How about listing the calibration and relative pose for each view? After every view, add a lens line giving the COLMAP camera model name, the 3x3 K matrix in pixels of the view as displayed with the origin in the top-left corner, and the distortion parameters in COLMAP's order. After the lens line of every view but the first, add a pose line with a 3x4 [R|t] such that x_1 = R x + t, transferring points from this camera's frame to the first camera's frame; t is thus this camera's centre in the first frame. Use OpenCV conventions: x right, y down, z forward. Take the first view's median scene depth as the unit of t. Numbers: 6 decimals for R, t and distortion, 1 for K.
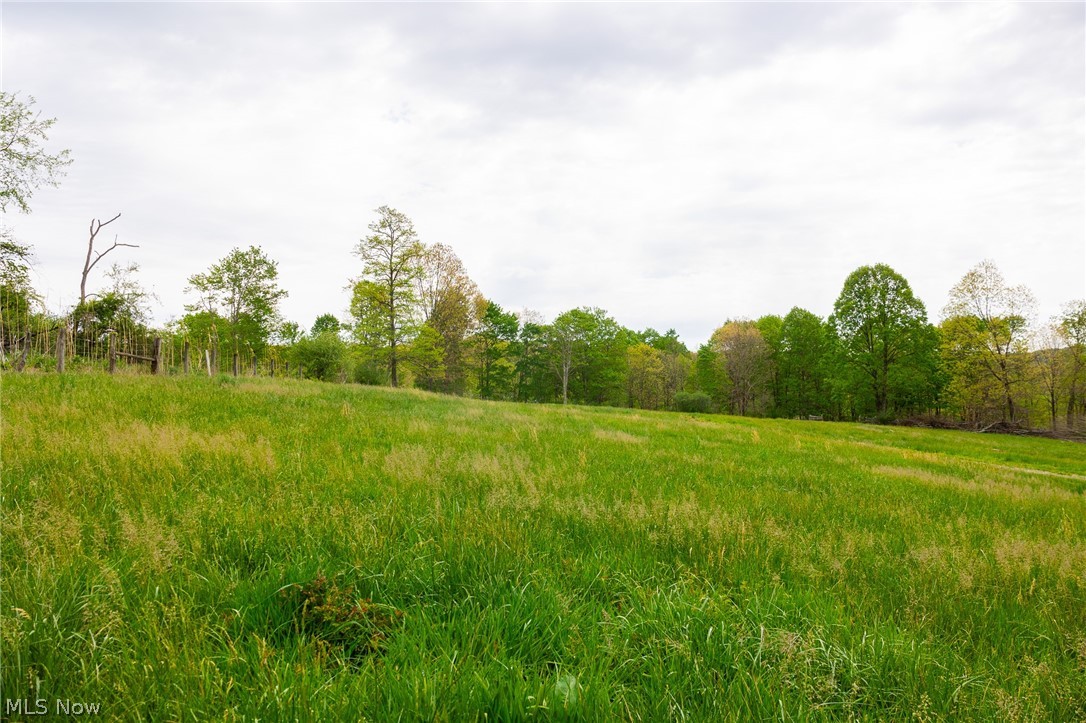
lens RADIAL K [[703.8, 0, 541.9], [0, 703.8, 367.1], [0, 0, 1]] dist [0.002587, -0.001125]
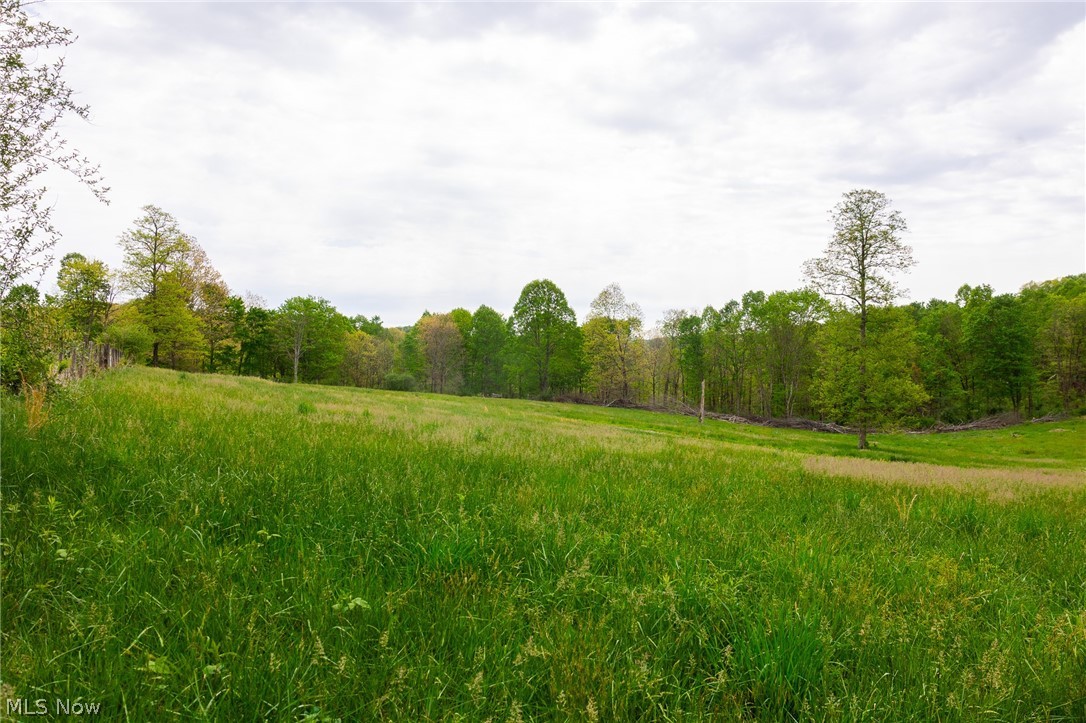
lens RADIAL K [[656.3, 0, 538.8], [0, 656.3, 361.3], [0, 0, 1]] dist [-0.067480, 0.003150]
pose [[0.902075, 0.025713, 0.430812, -0.055247], [-0.035391, 0.999269, 0.014464, -0.009814], [-0.430125, -0.028295, 0.902326, -0.101746]]
